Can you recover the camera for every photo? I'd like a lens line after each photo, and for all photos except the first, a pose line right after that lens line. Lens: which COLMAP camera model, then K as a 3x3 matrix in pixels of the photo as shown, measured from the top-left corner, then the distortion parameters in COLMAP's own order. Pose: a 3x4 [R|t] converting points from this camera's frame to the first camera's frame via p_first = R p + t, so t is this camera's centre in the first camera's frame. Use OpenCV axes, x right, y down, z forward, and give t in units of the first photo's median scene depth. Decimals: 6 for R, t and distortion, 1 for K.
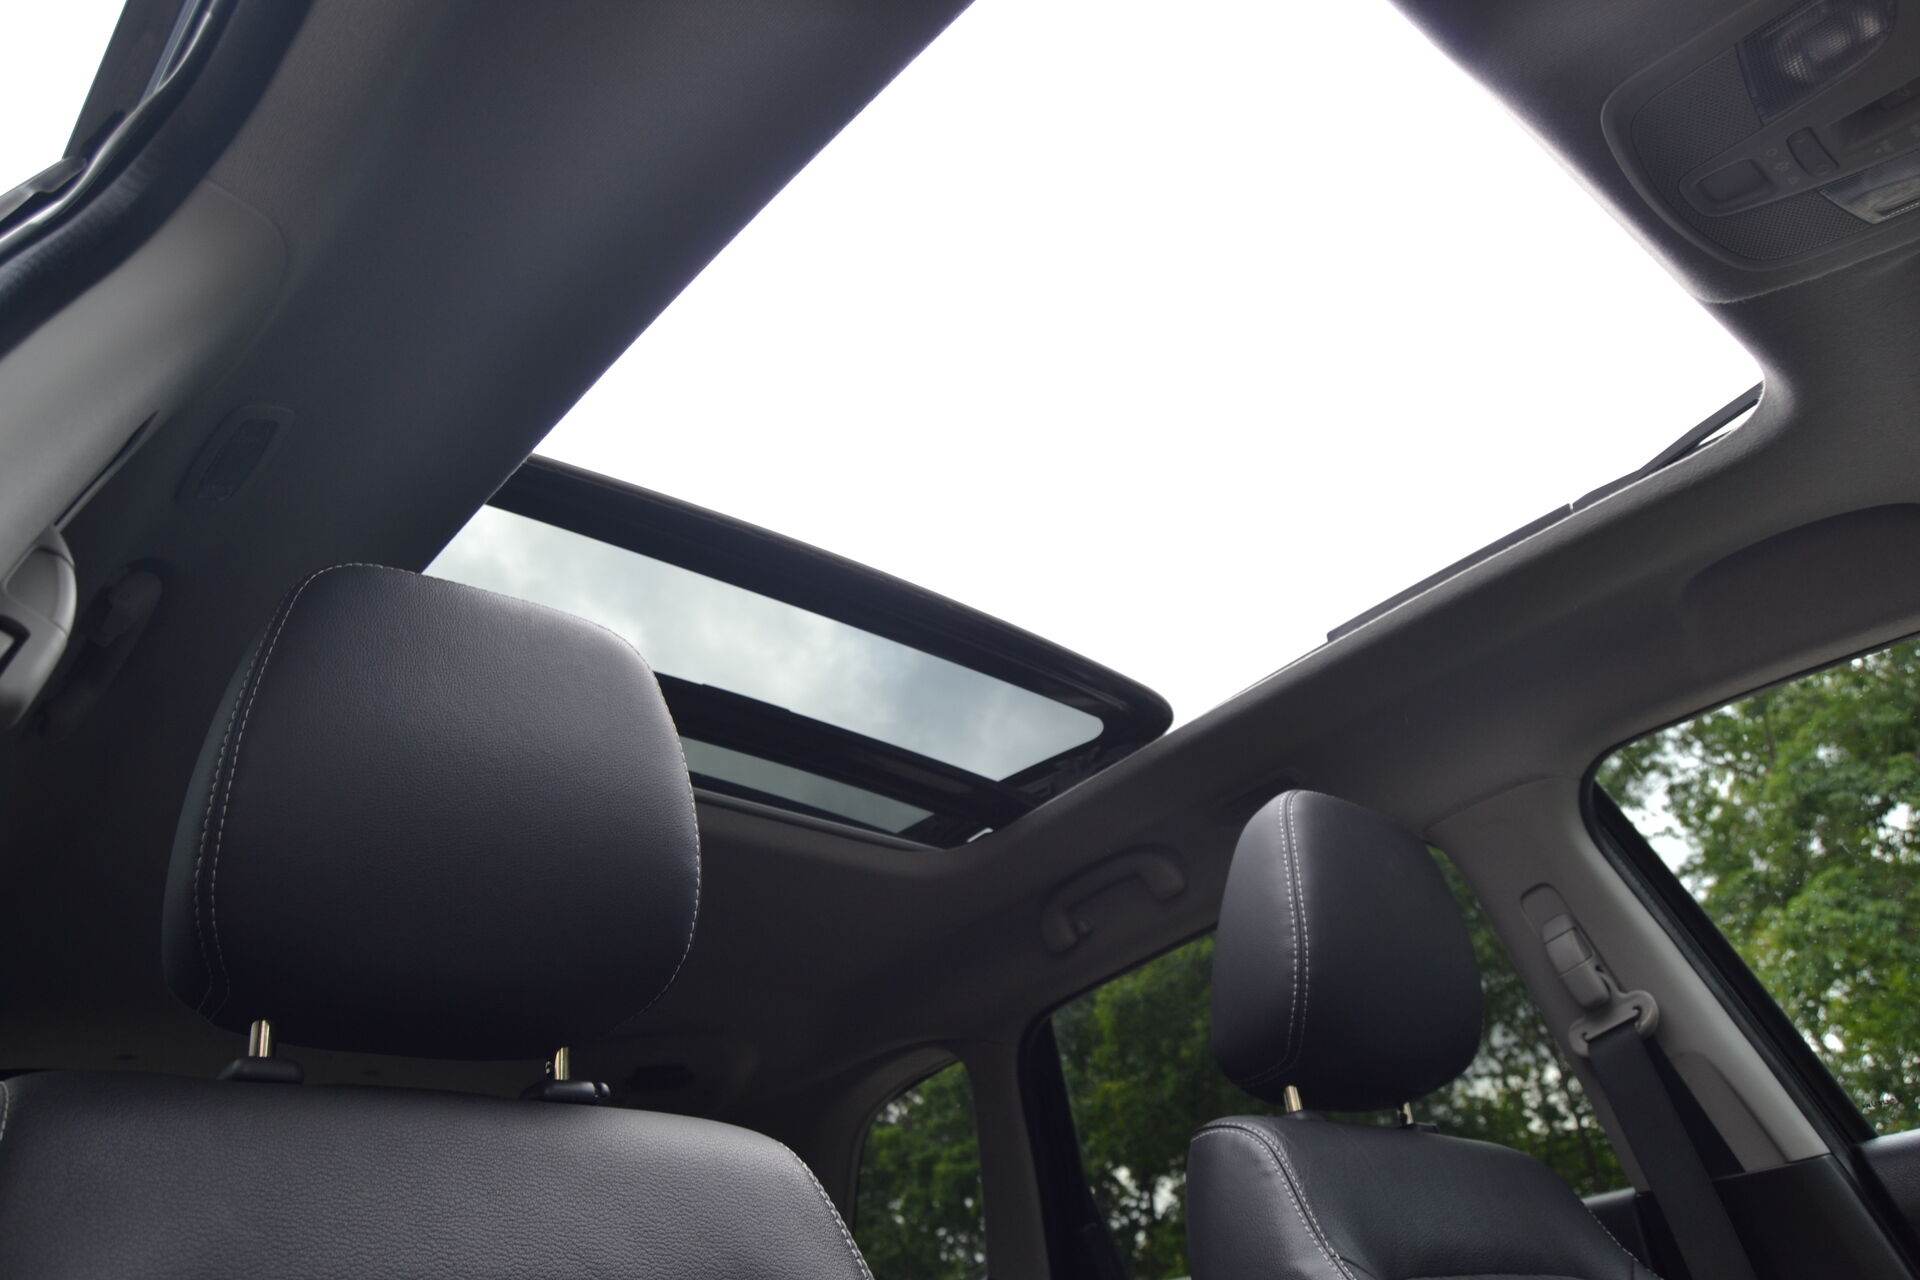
lens RADIAL K [[1502.9, 0, 960.0], [0, 1502.9, 640.0], [0, 0, 1]] dist [-0.112021, 0.055905]
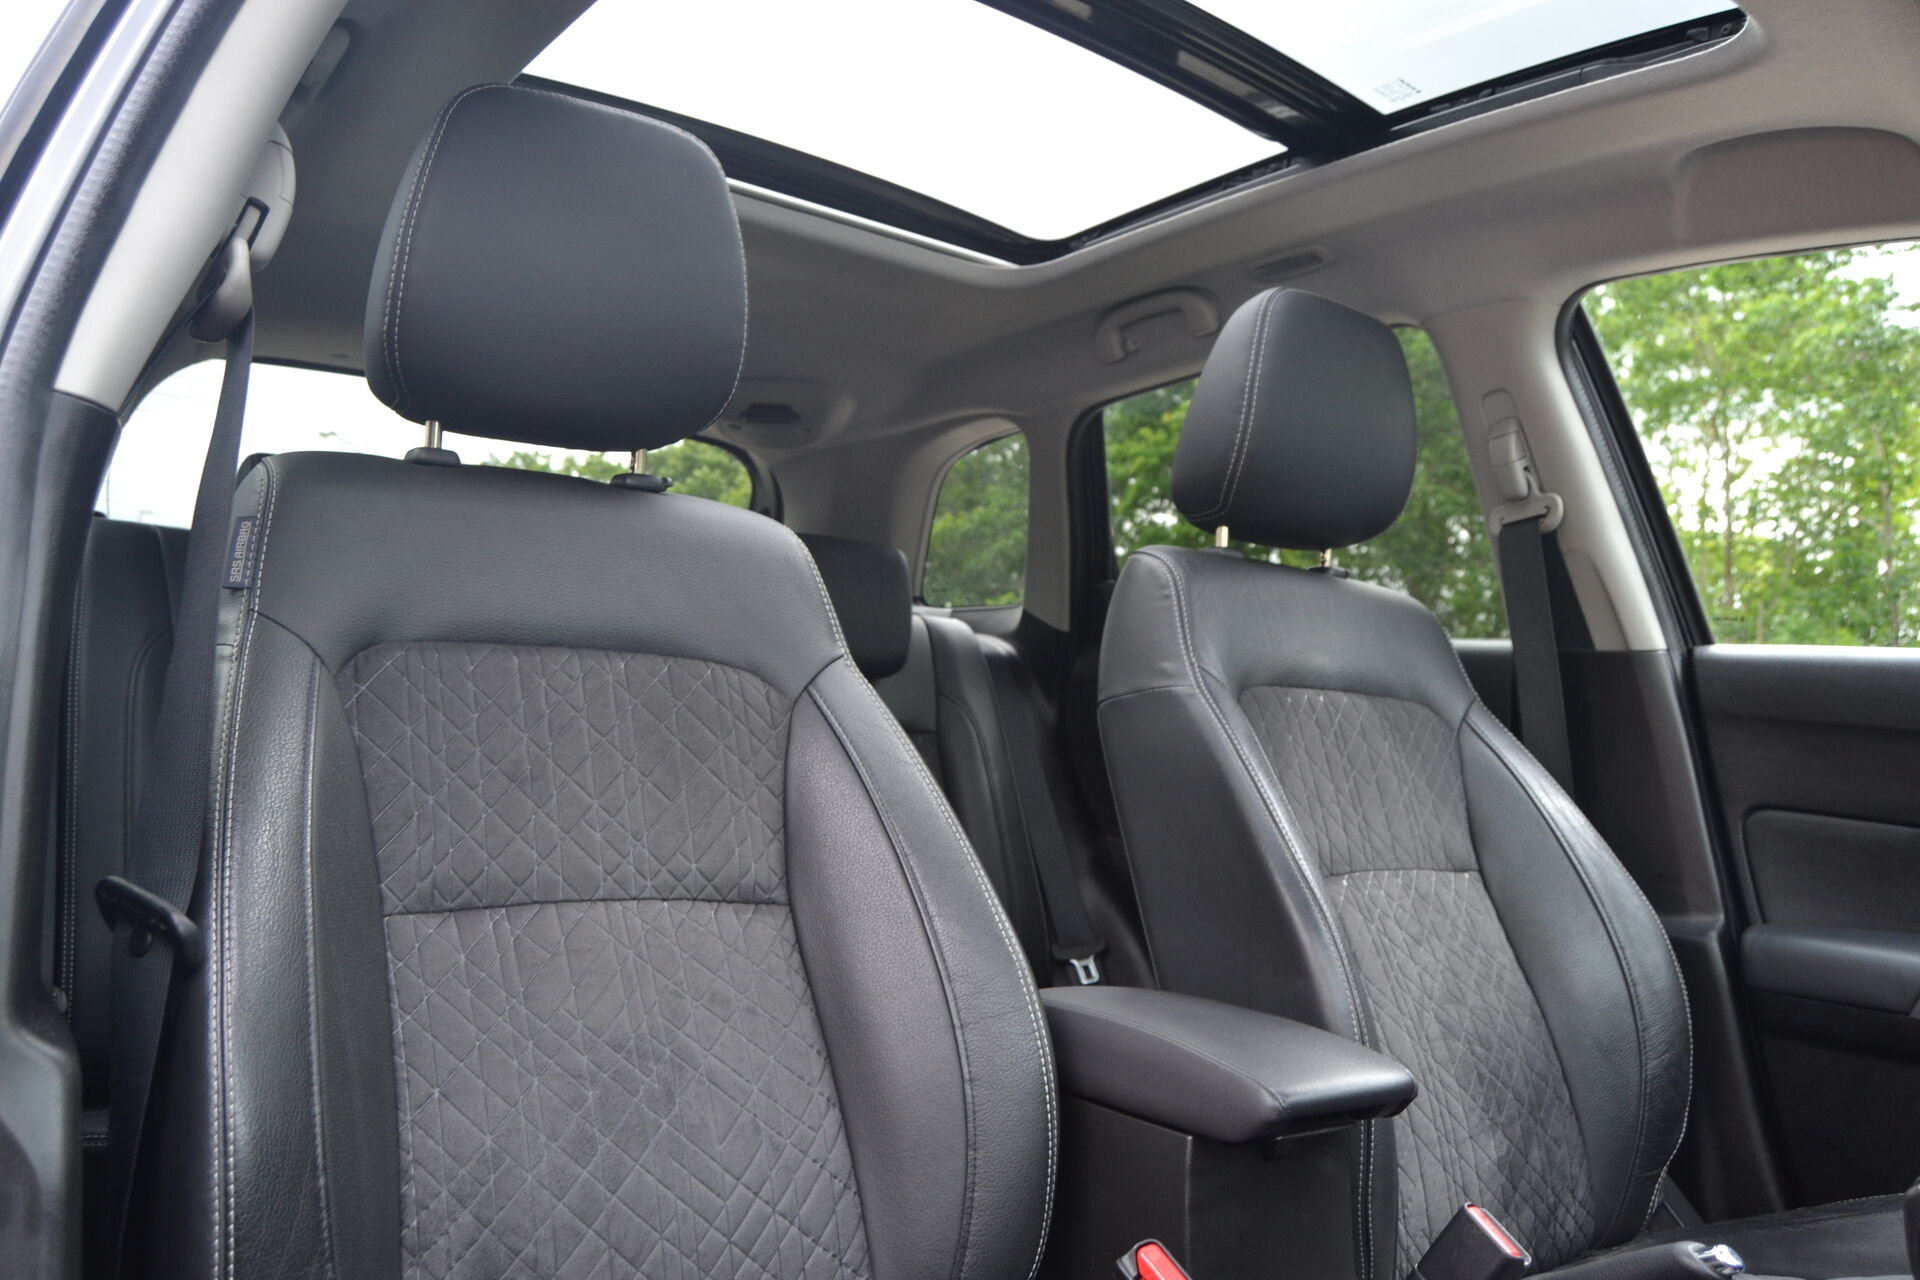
lens RADIAL K [[1502.9, 0, 960.0], [0, 1502.9, 640.0], [0, 0, 1]] dist [-0.112021, 0.055905]
pose [[0.984093, 0.155637, -0.085663, 0.110490], [-0.100812, 0.886261, 0.452083, -0.146566], [0.146280, -0.436255, 0.887853, -0.182395]]
